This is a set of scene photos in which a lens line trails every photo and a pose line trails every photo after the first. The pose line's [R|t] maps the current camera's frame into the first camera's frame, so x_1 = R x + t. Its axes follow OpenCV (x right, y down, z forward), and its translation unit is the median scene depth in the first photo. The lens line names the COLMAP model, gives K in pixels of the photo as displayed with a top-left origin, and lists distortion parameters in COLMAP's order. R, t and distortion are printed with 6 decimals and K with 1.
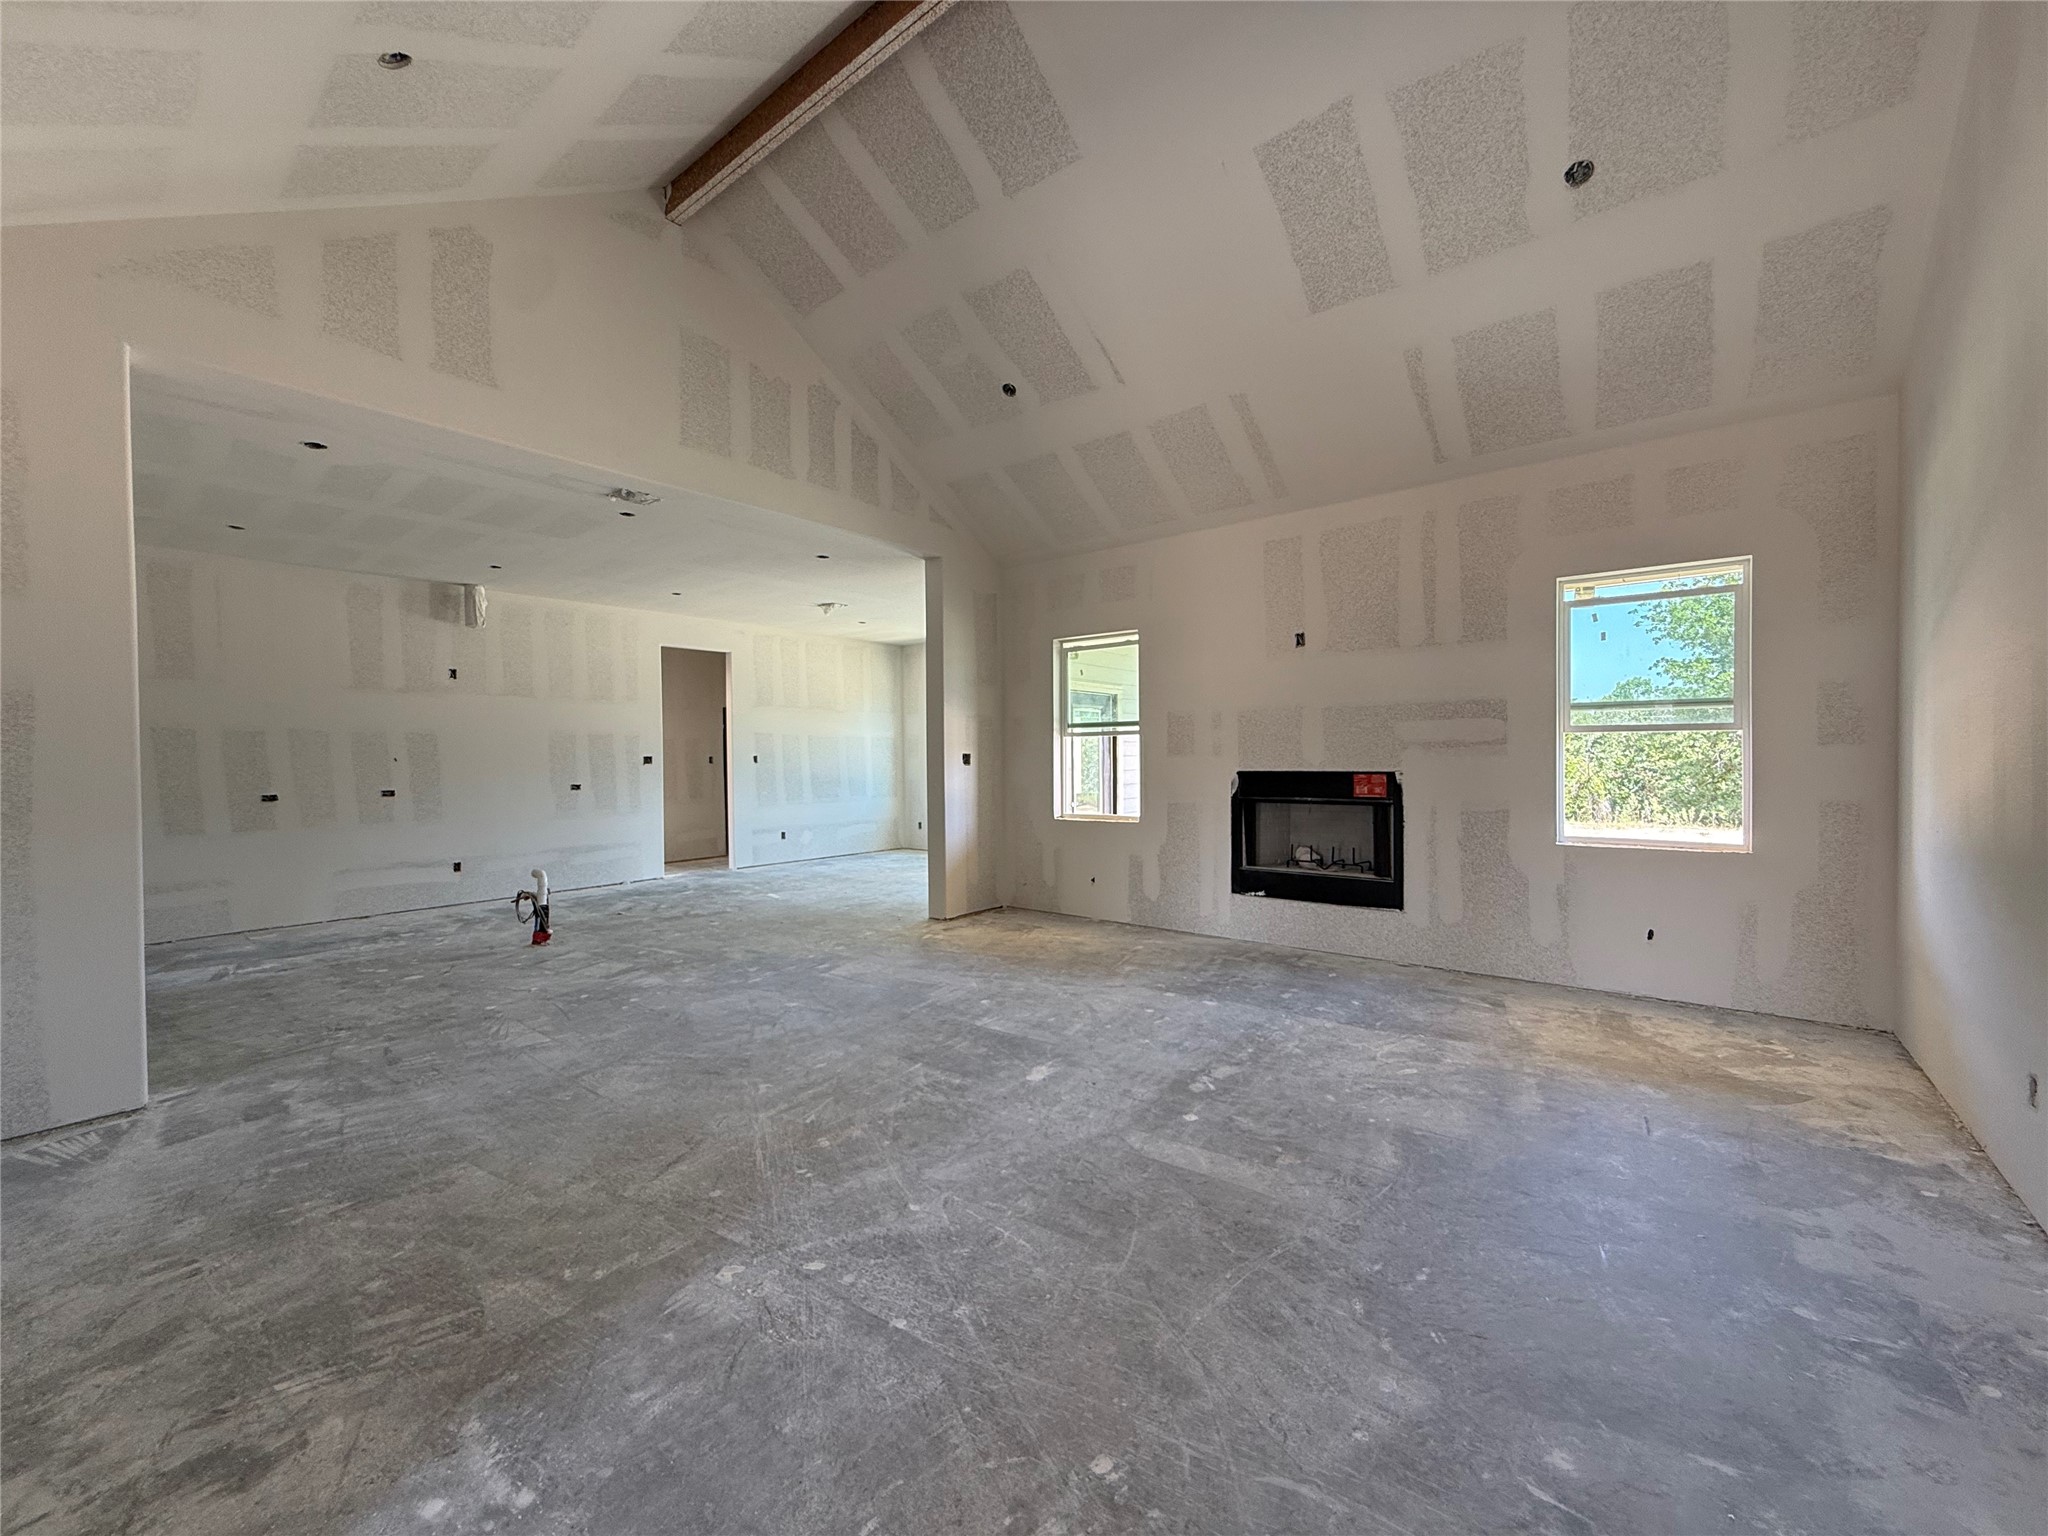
lens RADIAL K [[813.3, 0, 1018.5], [0, 813.3, 770.4], [0, 0, 1]] dist [0.001729, 0.000171]
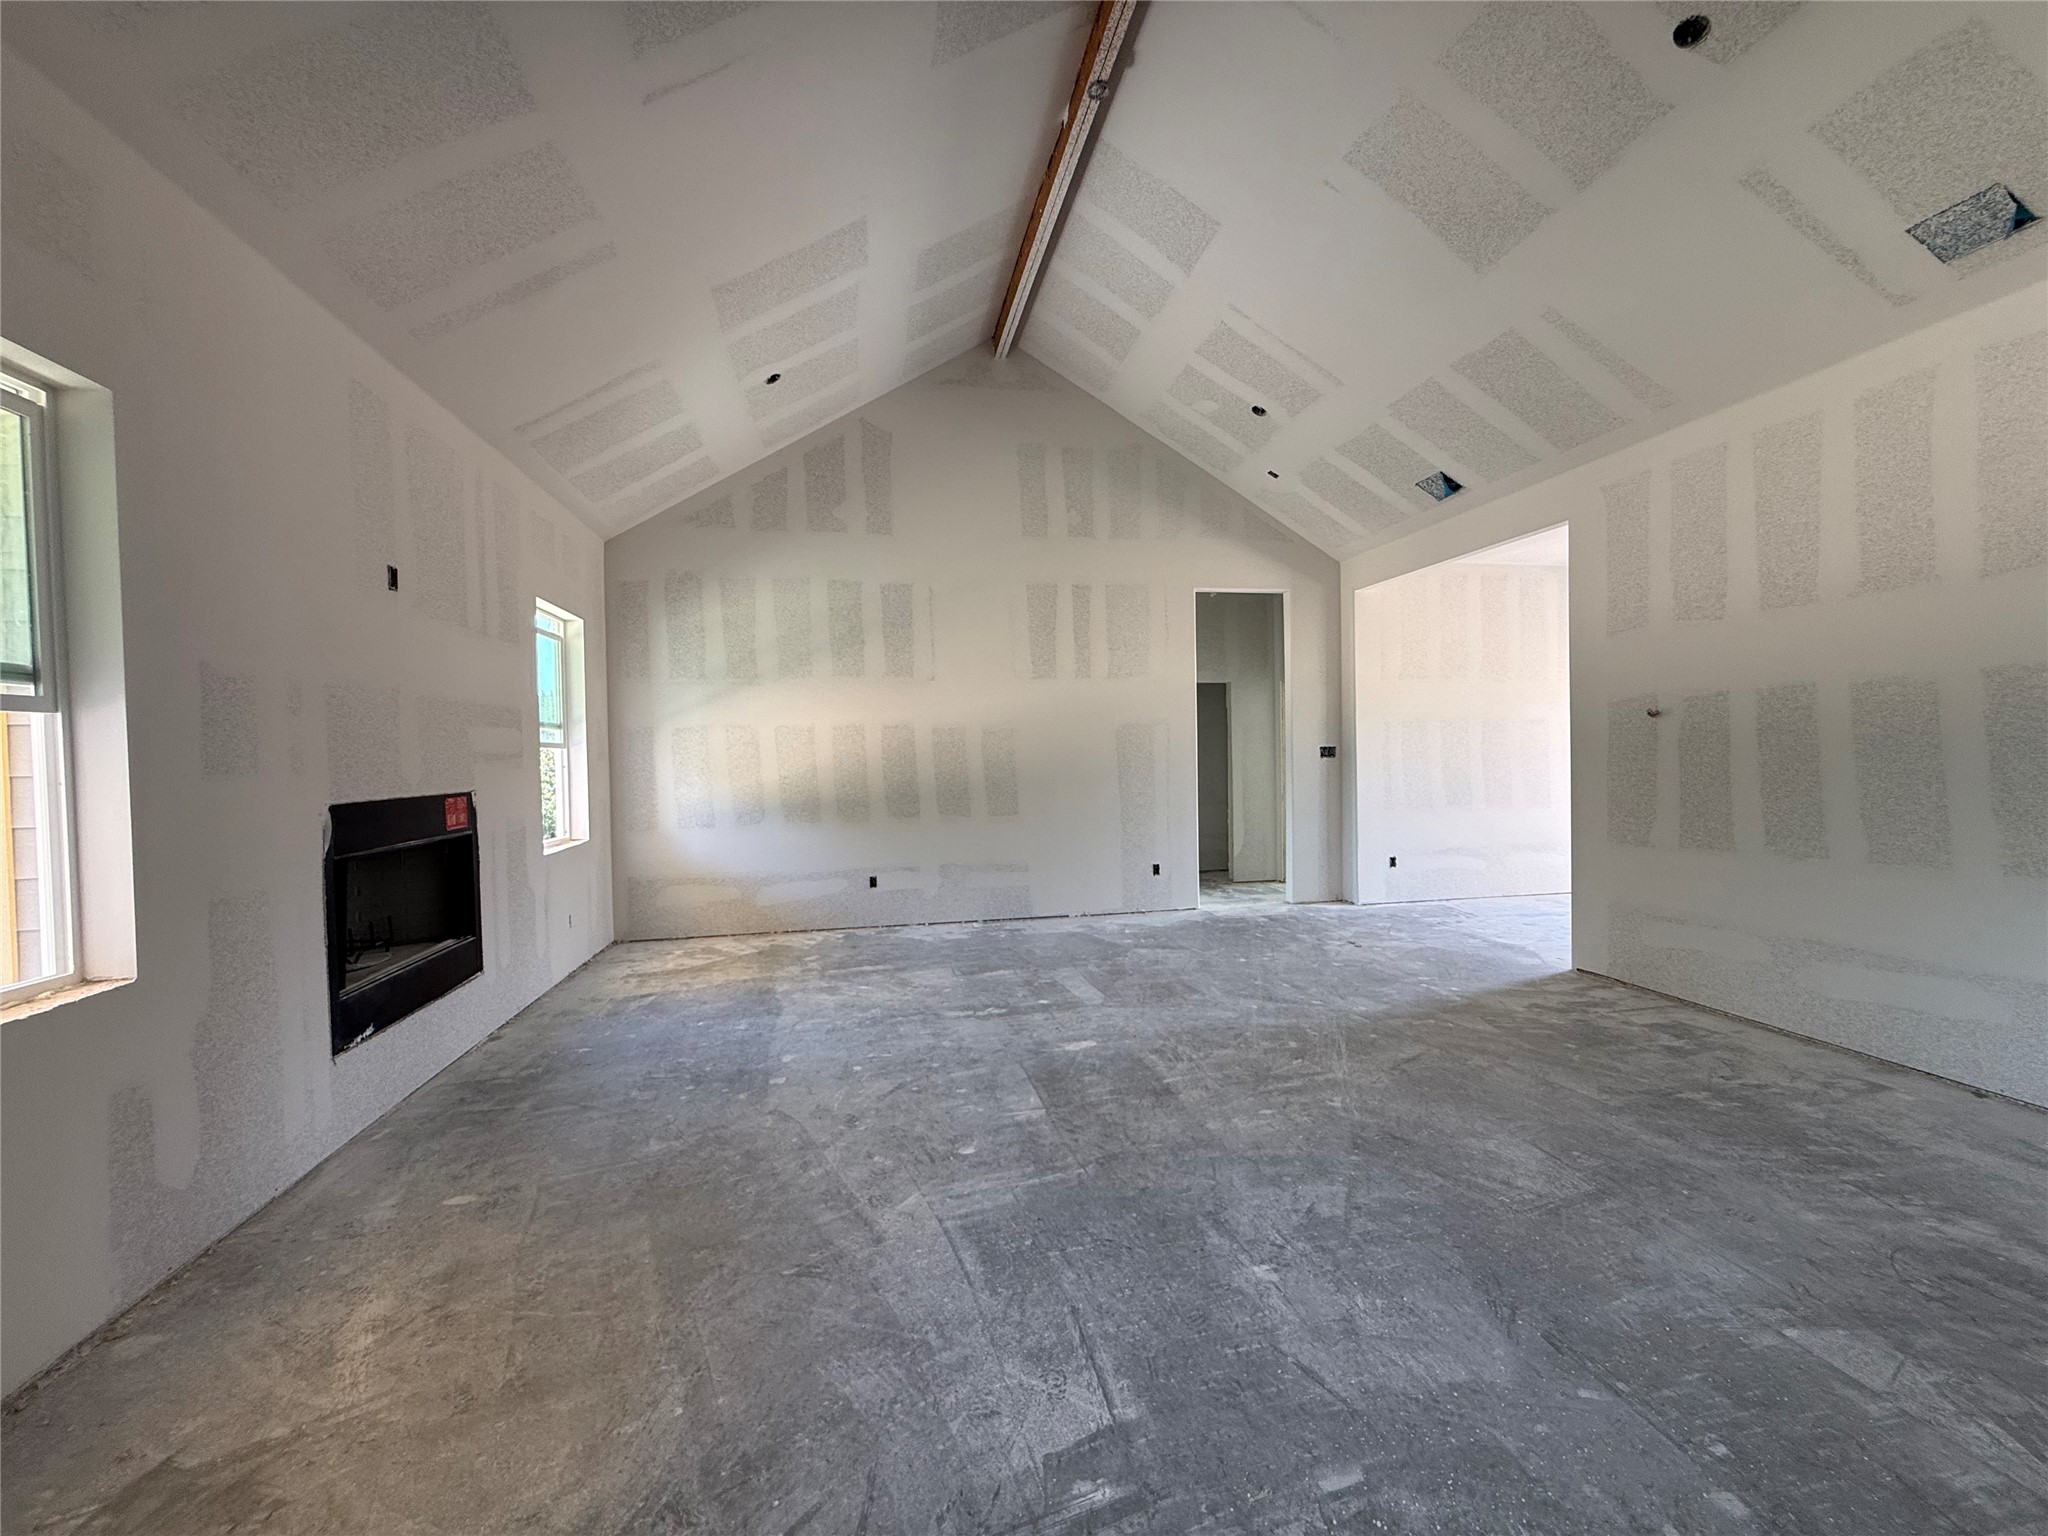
lens RADIAL K [[813.3, 0, 1018.5], [0, 813.3, 770.4], [0, 0, 1]] dist [0.001729, 0.000171]
pose [[-0.763588, 0.009802, 0.645629, -0.726944], [0.037310, 0.998884, 0.028961, -0.037530], [-0.644625, 0.046202, -0.763102, 2.187903]]
